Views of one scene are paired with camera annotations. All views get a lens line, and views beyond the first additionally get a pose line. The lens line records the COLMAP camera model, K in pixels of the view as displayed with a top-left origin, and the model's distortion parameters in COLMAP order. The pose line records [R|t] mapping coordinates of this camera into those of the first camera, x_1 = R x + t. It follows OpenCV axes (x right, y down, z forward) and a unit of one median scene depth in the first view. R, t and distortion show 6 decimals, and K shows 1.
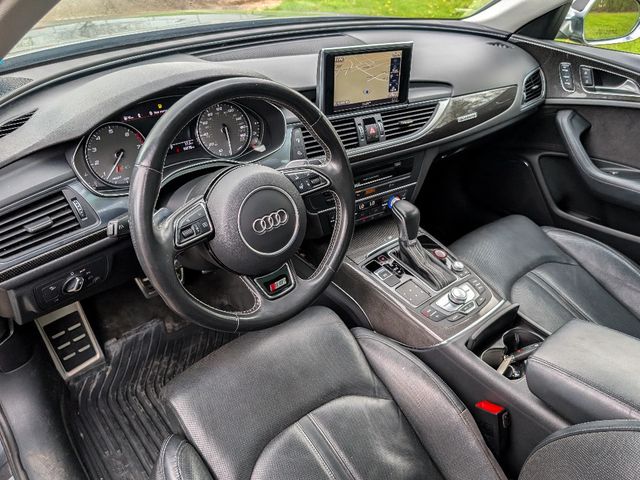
lens RADIAL K [[500.4, 0, 349.0], [0, 500.4, 267.3], [0, 0, 1]] dist [-0.011230, 0.001522]
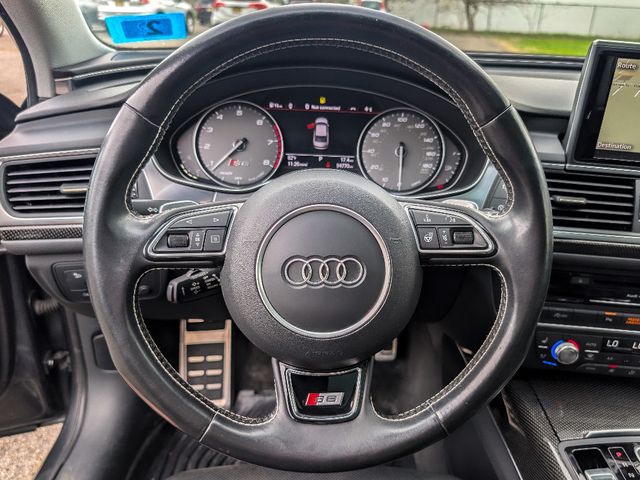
lens RADIAL K [[500.4, 0, 349.0], [0, 500.4, 267.3], [0, 0, 1]] dist [-0.011230, 0.001522]
pose [[0.758436, 0.261275, -0.597084, 0.121220], [-0.386105, 0.918184, -0.088660, -0.044180], [0.525069, 0.297780, 0.797264, 0.435575]]
